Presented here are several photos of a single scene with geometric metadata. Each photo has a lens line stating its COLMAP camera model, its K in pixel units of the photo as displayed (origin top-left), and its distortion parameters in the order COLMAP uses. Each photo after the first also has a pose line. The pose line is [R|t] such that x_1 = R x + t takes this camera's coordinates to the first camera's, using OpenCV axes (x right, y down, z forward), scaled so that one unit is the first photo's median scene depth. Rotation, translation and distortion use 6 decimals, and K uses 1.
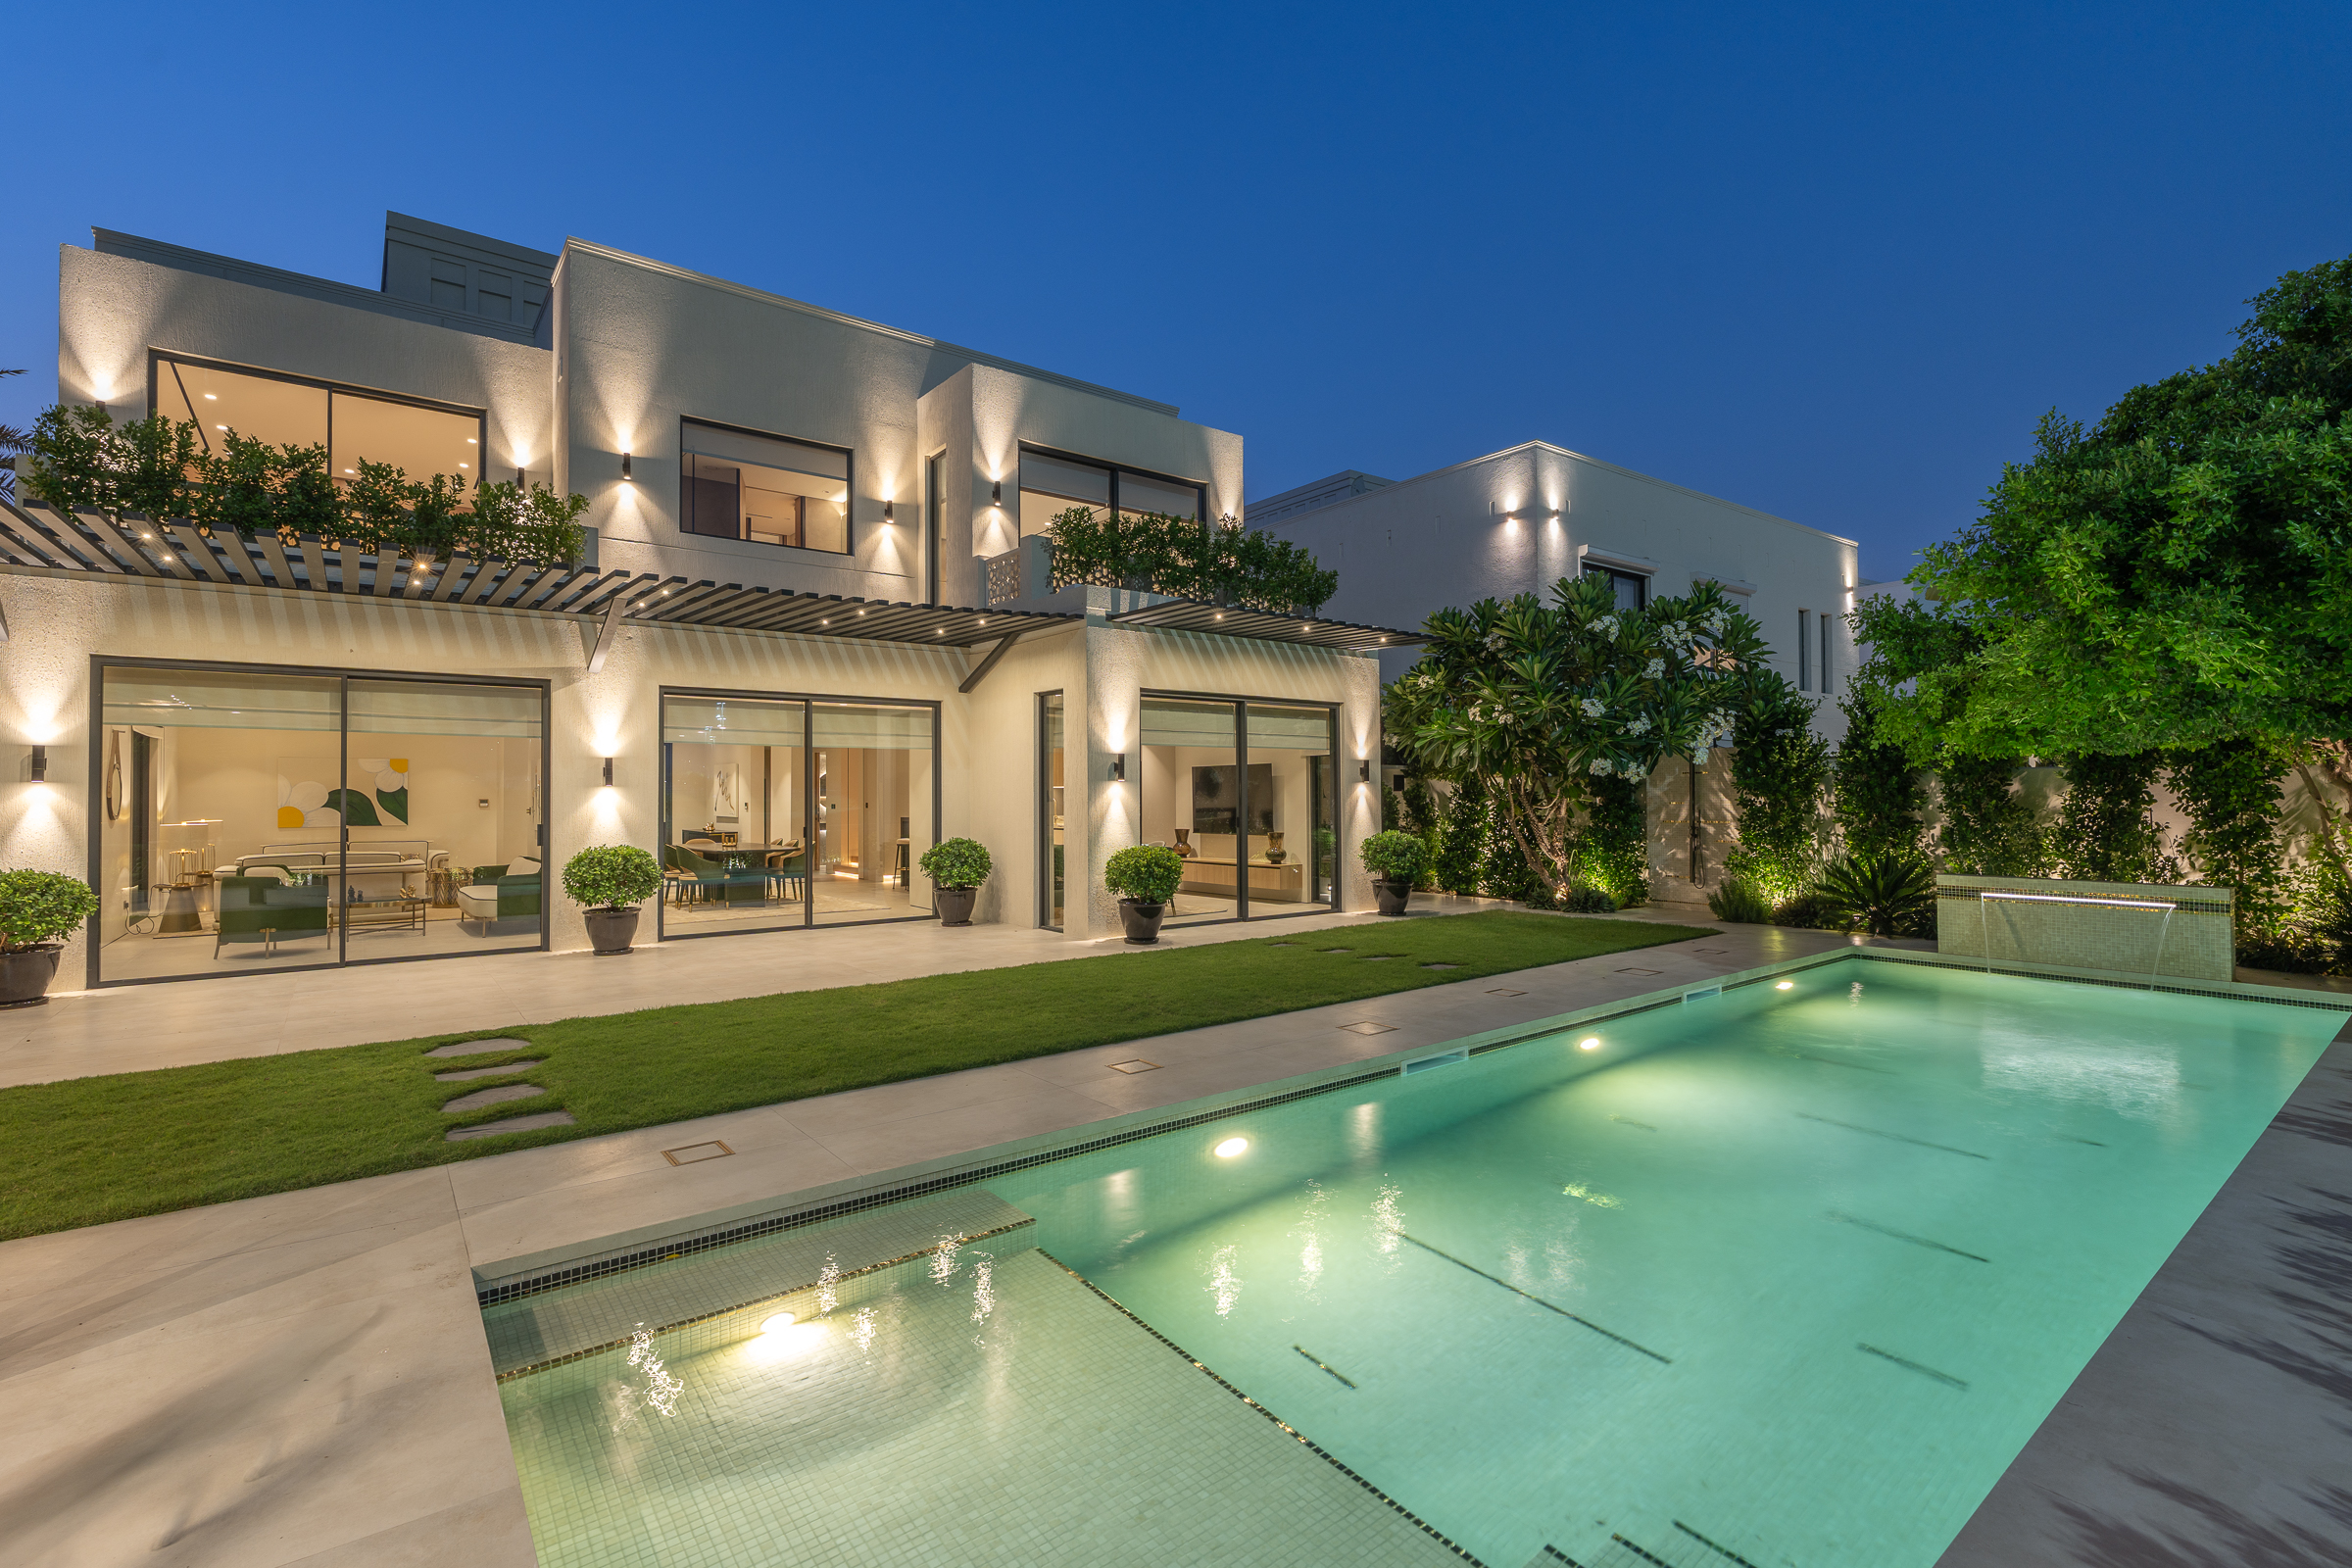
lens RADIAL K [[1057.6, 0, 1176.0], [0, 1057.6, 784.0], [0, 0, 1]] dist [-0.002475, 0.000626]
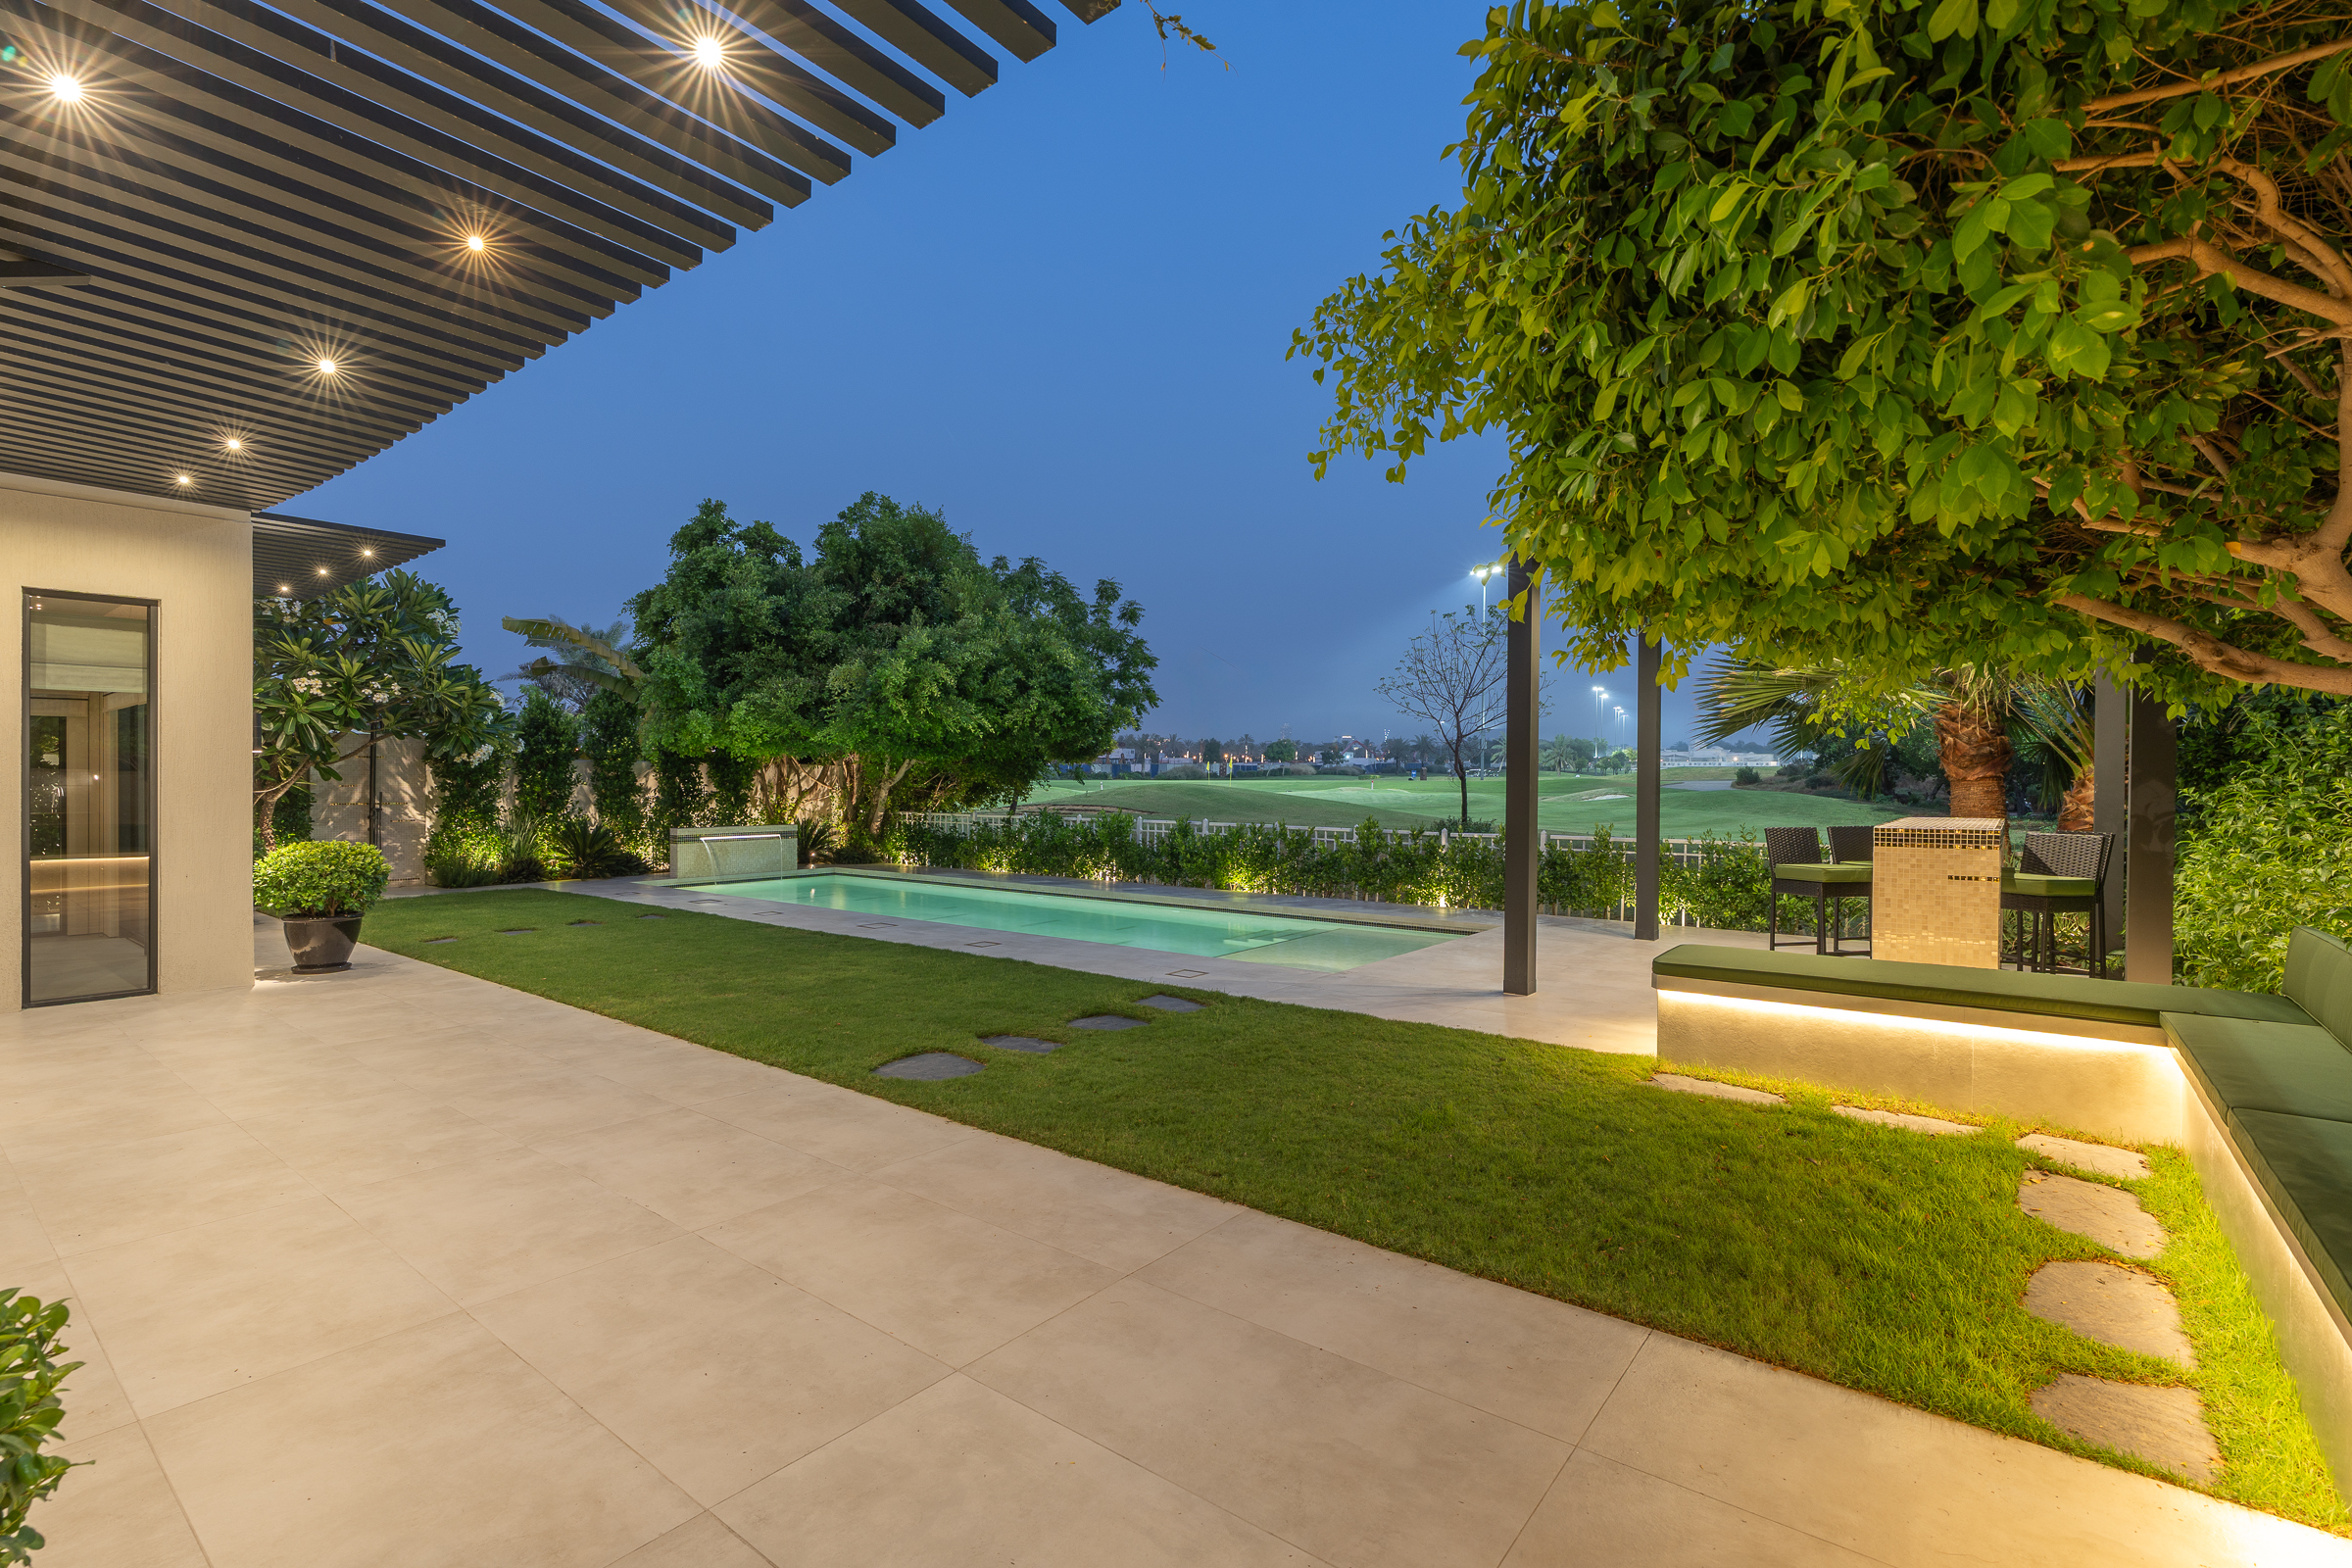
lens RADIAL K [[1073.7, 0, 1169.7], [0, 1073.7, 788.3], [0, 0, 1]] dist [-0.000759, 0.000049]
pose [[-0.233335, -0.004481, 0.972386, -0.870653], [-0.008802, 0.999958, 0.002496, 0.012890], [-0.972357, -0.007977, -0.233364, 0.573984]]
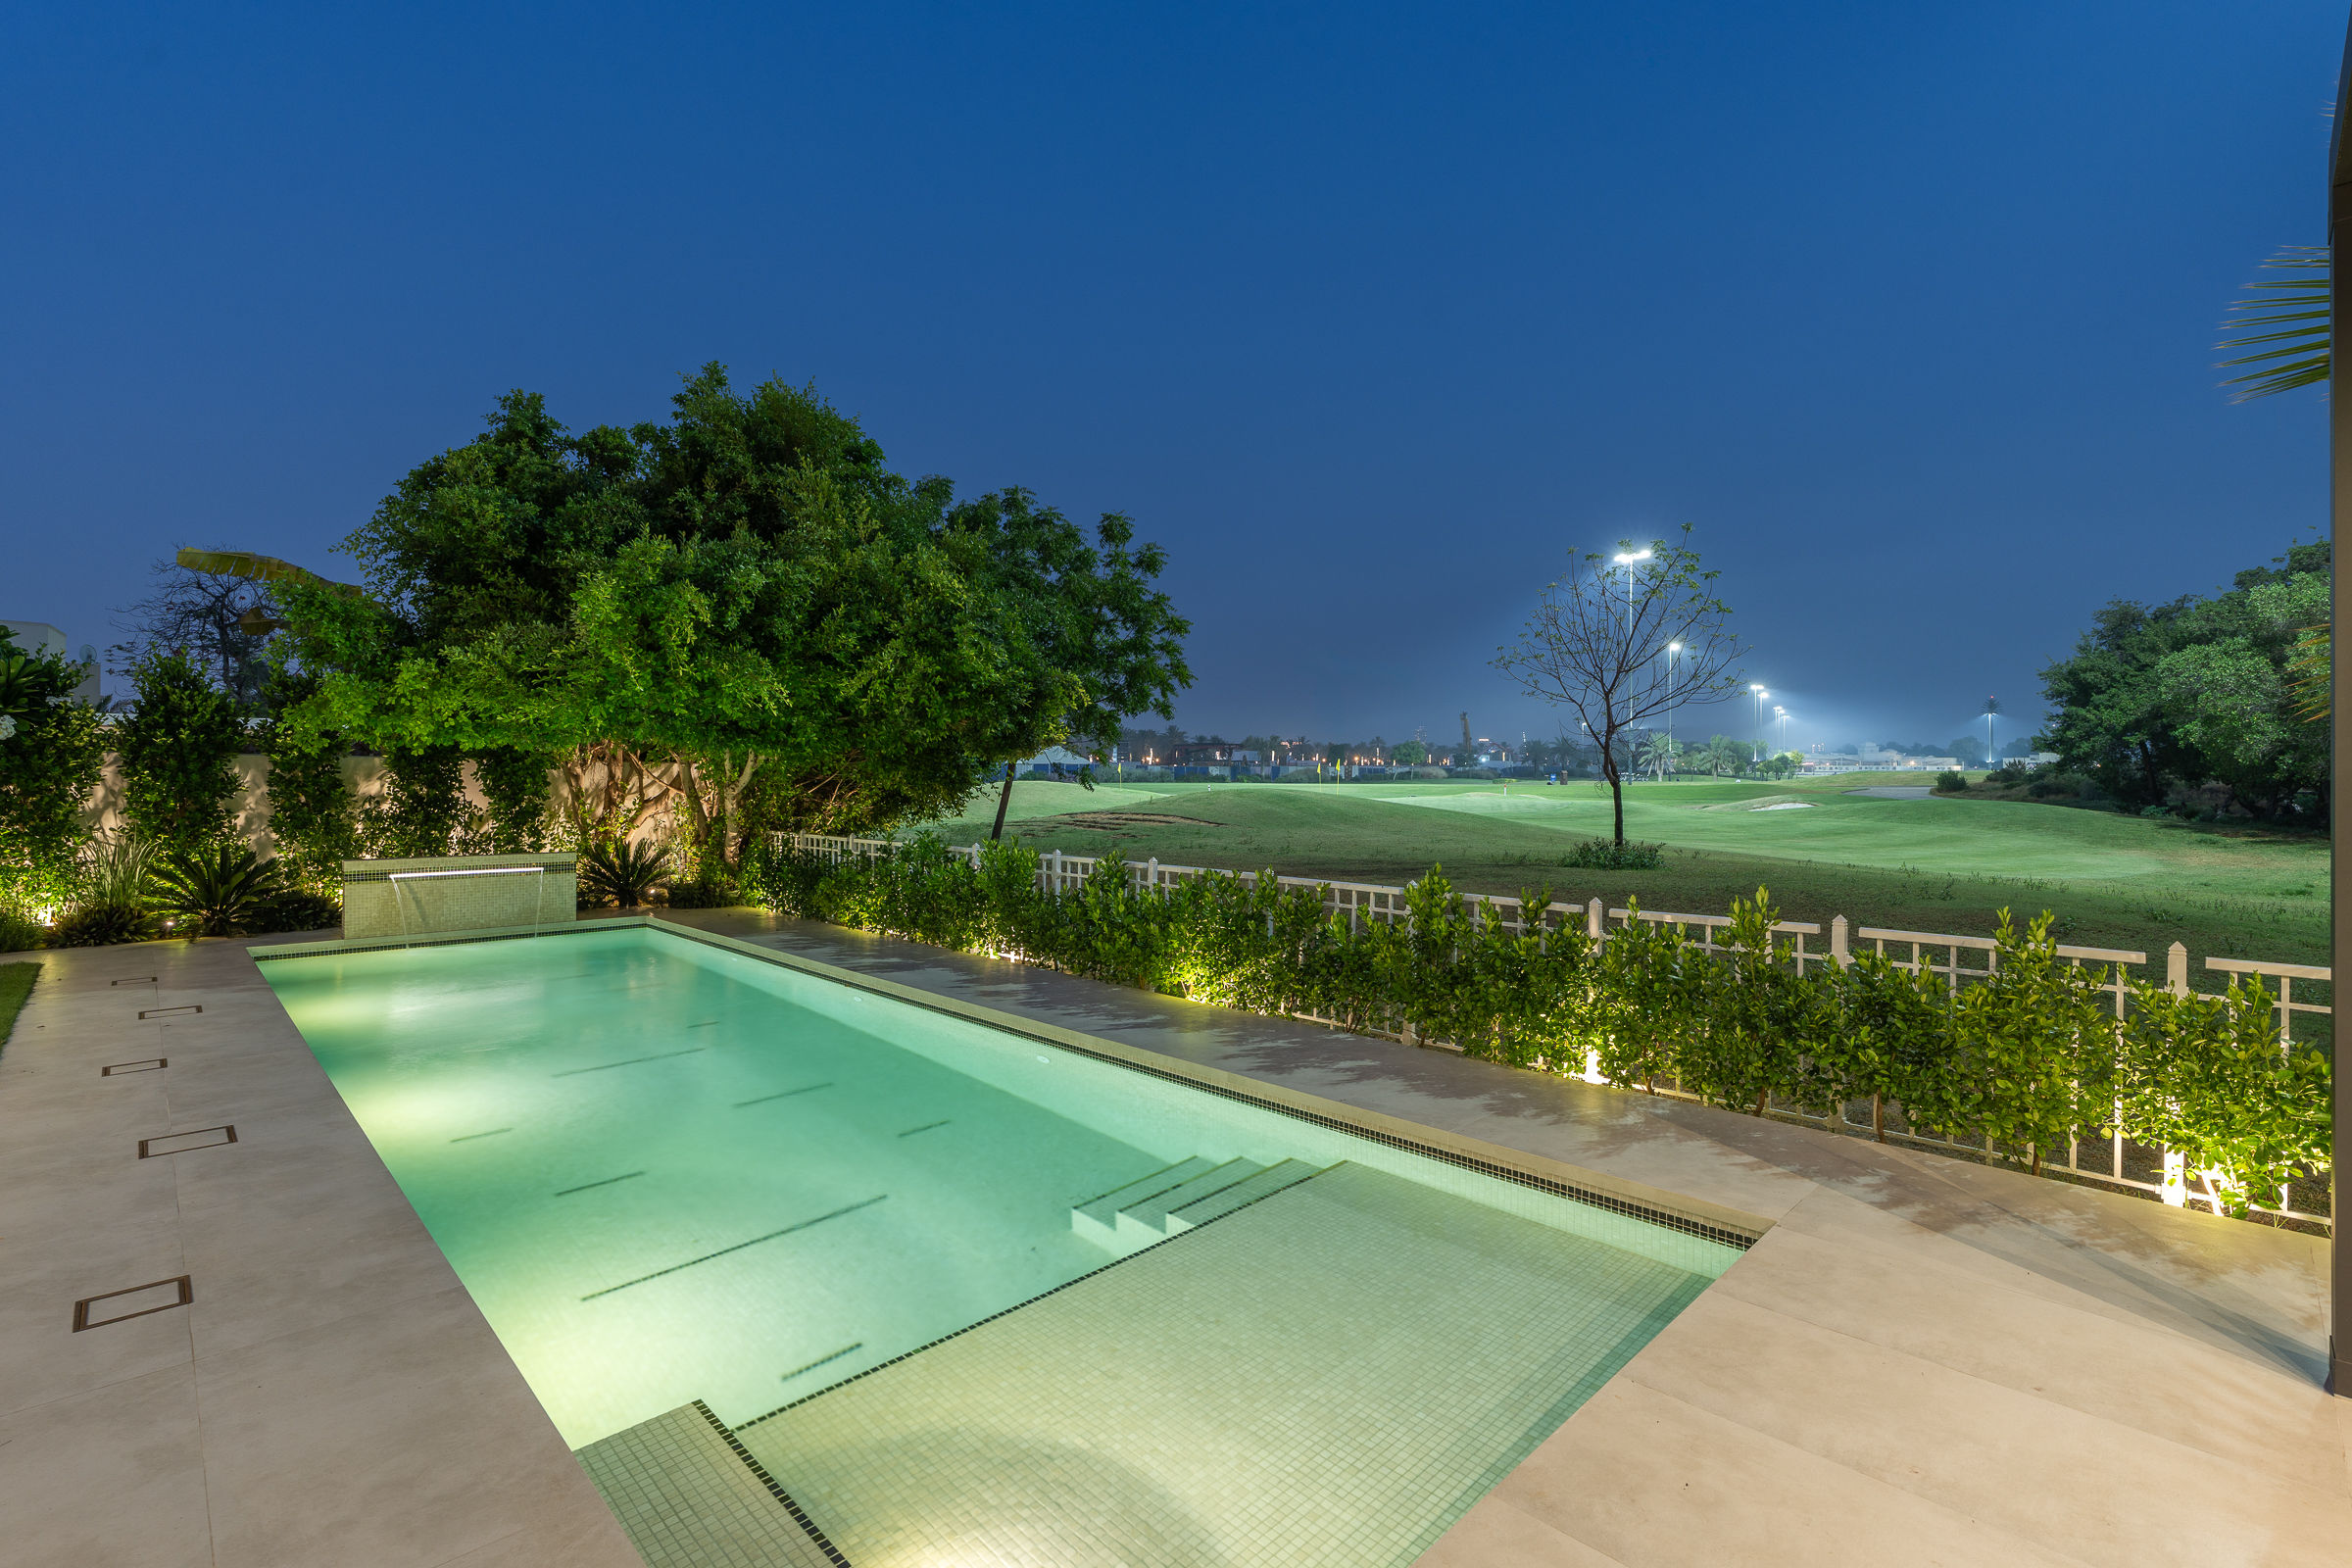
lens RADIAL K [[1057.6, 0, 1176.0], [0, 1057.6, 784.0], [0, 0, 1]] dist [-0.002475, 0.000626]
pose [[-0.115360, 0.000920, 0.993323, -0.319384], [-0.013215, 0.999910, -0.002461, 0.003505], [-0.993236, -0.013411, -0.115338, 0.288357]]
